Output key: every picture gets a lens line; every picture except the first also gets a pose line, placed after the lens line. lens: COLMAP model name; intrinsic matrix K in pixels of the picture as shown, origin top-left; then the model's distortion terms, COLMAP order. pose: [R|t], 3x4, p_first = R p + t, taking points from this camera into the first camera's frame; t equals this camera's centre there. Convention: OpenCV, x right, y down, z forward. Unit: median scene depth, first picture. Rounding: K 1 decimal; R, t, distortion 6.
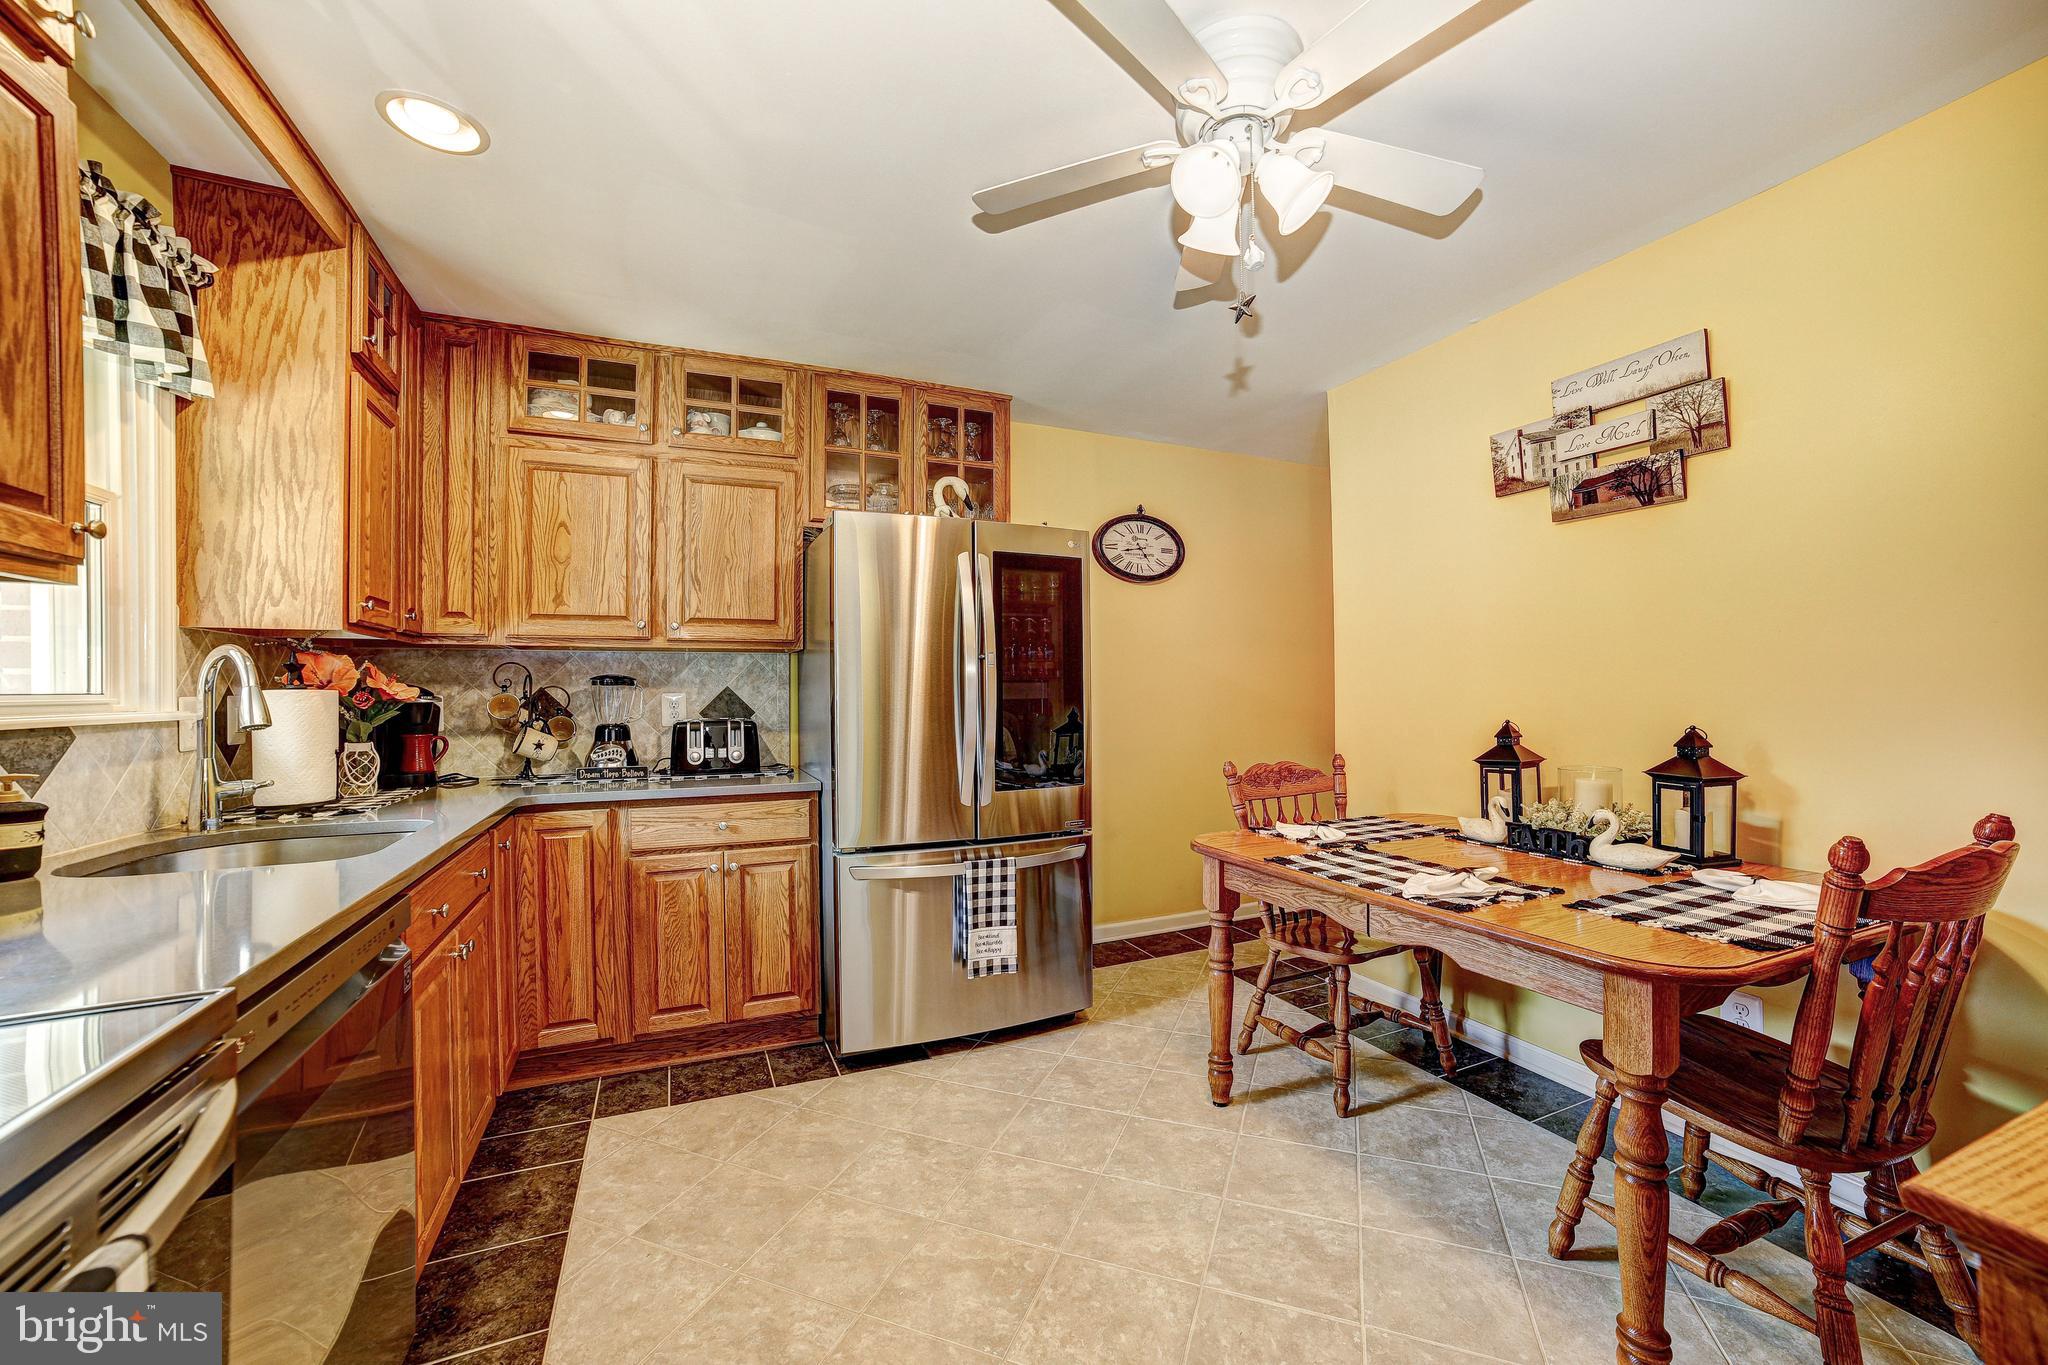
lens RADIAL K [[807.1, 0, 1028.4], [0, 807.1, 692.8], [0, 0, 1]] dist [-0.011839, 0.000532]
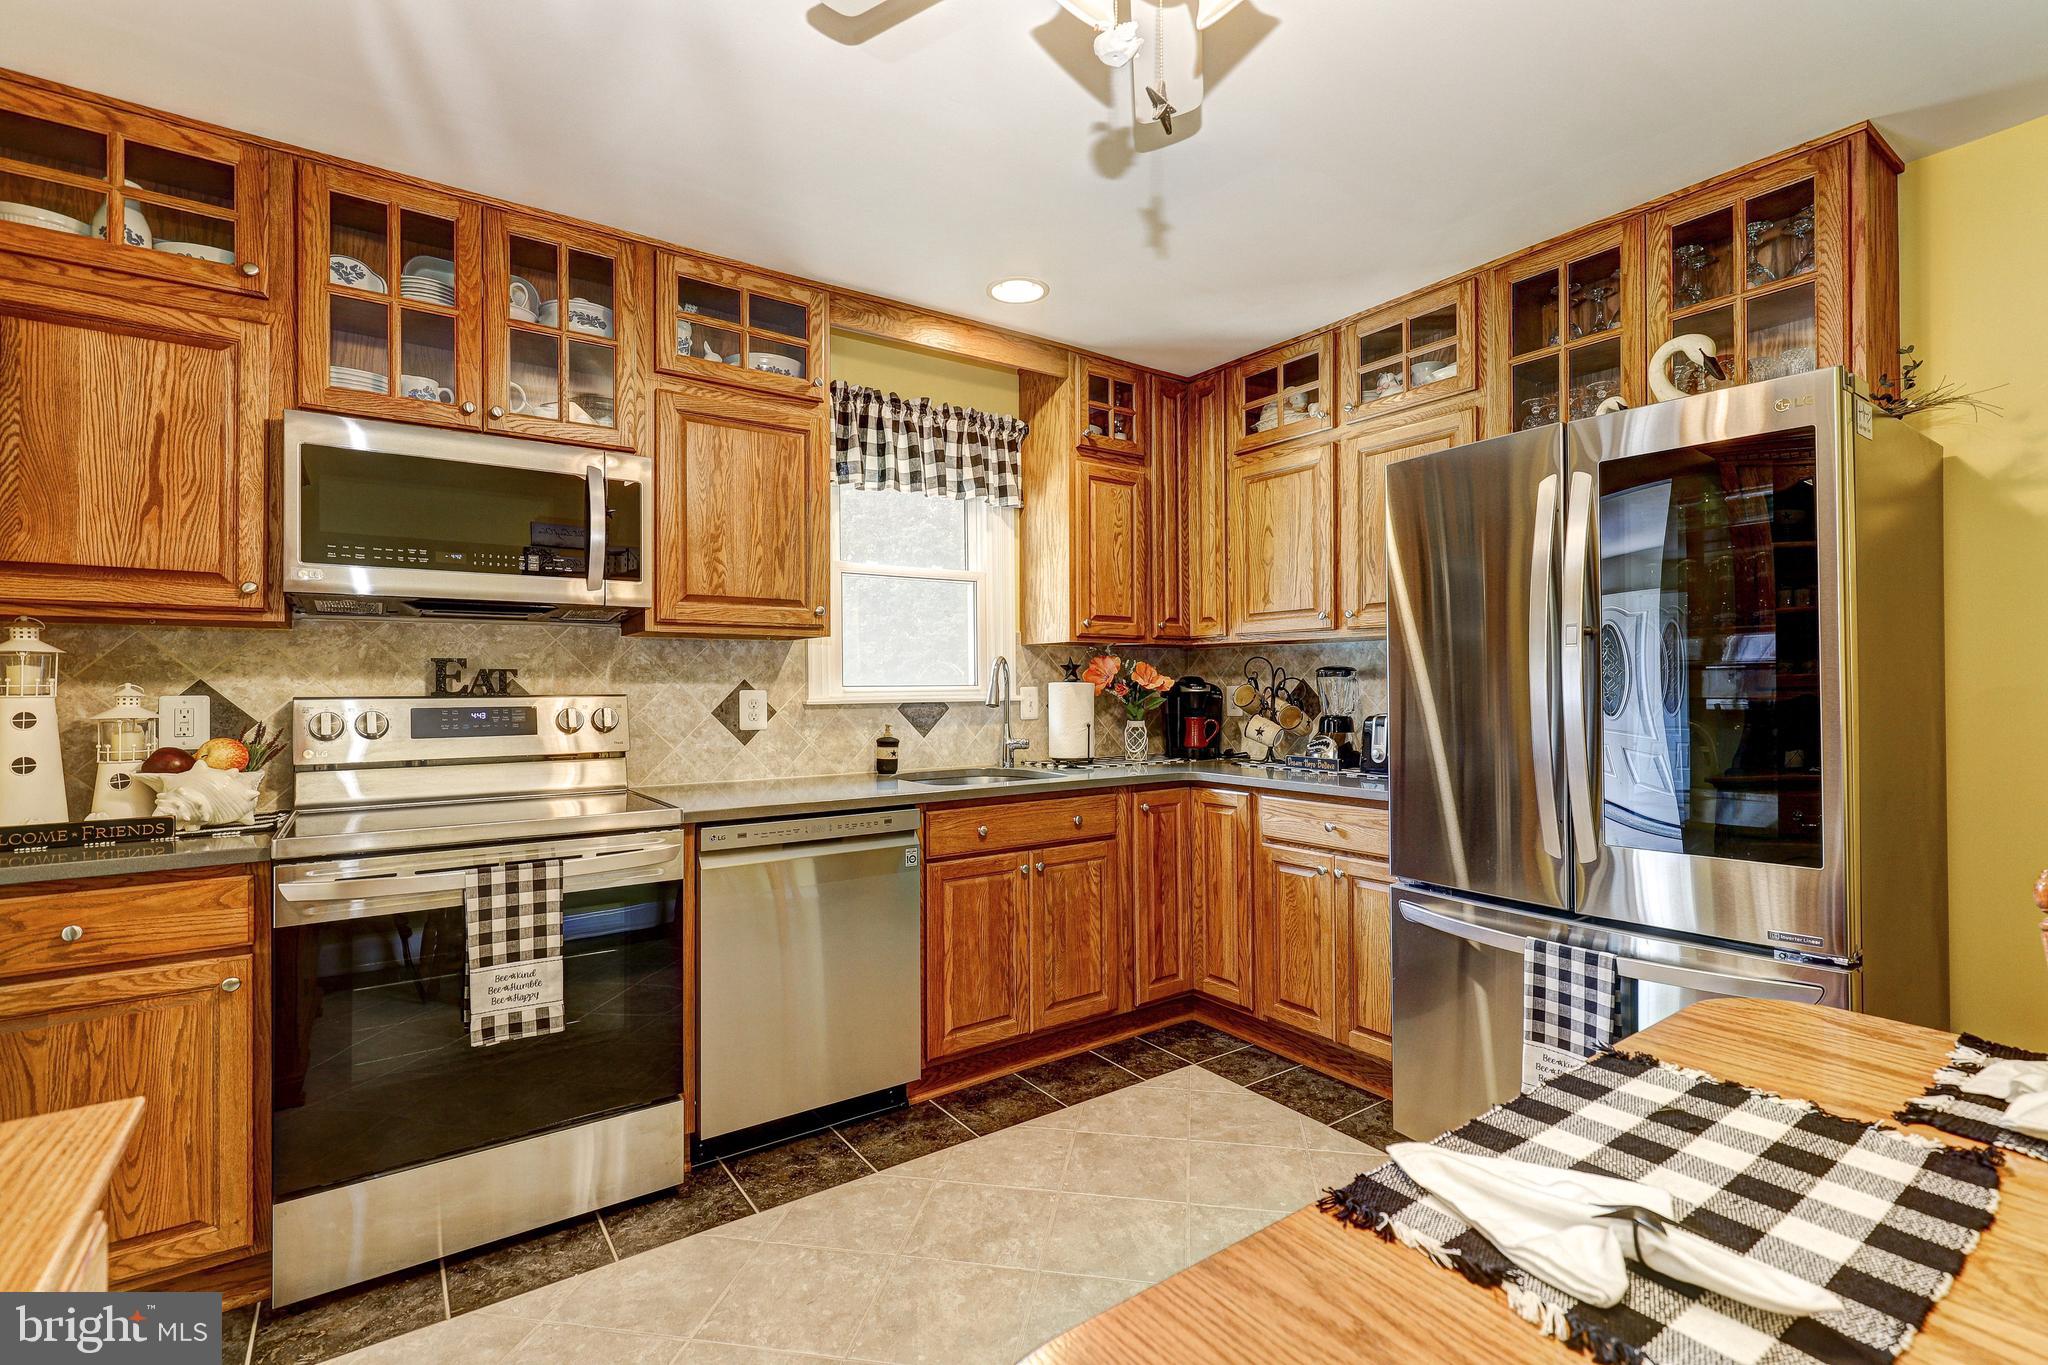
lens RADIAL K [[923.7, 0, 1029.6], [0, 923.7, 686.2], [0, 0, 1]] dist [0.002942, 0.000040]
pose [[0.215249, 0.003285, -0.976554, 0.582893], [0.000802, 0.999993, 0.003541, -0.001930], [0.976559, -0.001546, 0.215245, 0.430093]]
